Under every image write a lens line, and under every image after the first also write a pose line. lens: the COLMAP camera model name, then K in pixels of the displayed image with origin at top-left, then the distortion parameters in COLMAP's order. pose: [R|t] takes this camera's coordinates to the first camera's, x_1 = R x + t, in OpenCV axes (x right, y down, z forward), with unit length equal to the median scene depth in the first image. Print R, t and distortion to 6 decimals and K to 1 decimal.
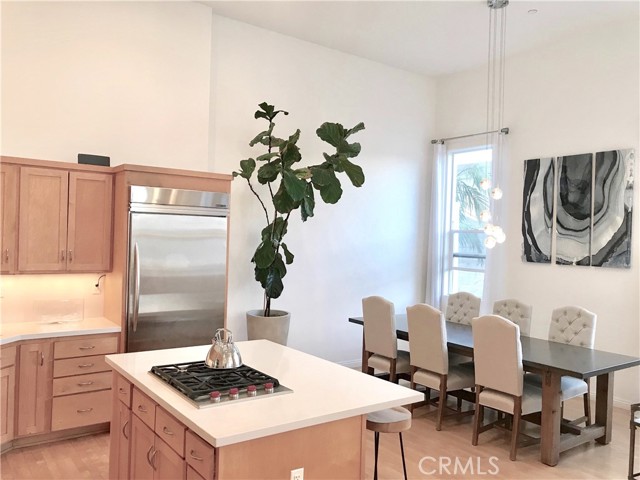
lens RADIAL K [[526.1, 0, 320.0], [0, 526.1, 240.0], [0, 0, 1]] dist [0.015599, 0.013248]
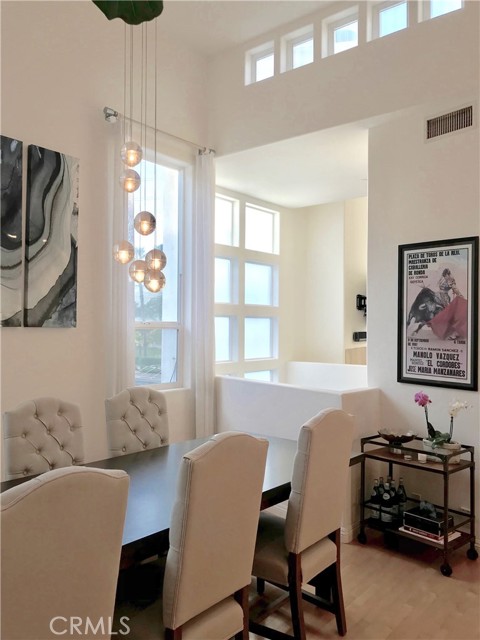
lens RADIAL K [[526.1, 0, 240.0], [0, 526.1, 320.0], [0, 0, 1]] dist [0.015599, 0.013248]
pose [[-0.245028, -0.022428, 0.969256, -0.145063], [-0.017033, 0.999678, 0.018826, 0.025506], [-0.969366, -0.011897, -0.245331, 0.907940]]
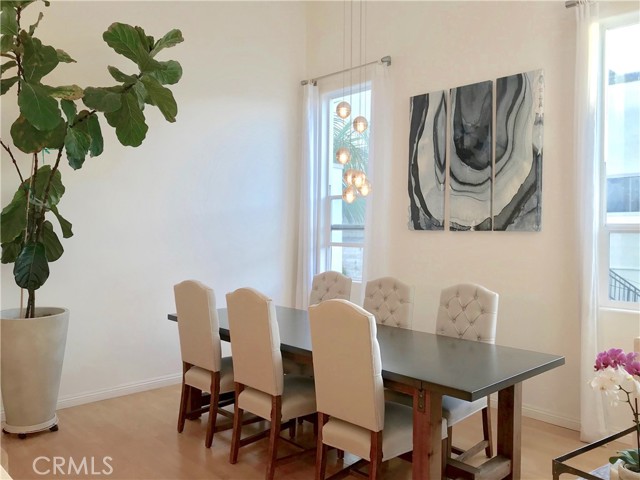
lens RADIAL K [[526.1, 0, 320.0], [0, 526.1, 240.0], [0, 0, 1]] dist [0.015599, 0.013248]
pose [[0.990105, -0.021867, 0.138615, 0.165988], [0.020332, 0.999715, 0.012479, 0.047934], [-0.138849, -0.009537, 0.990268, 0.293333]]
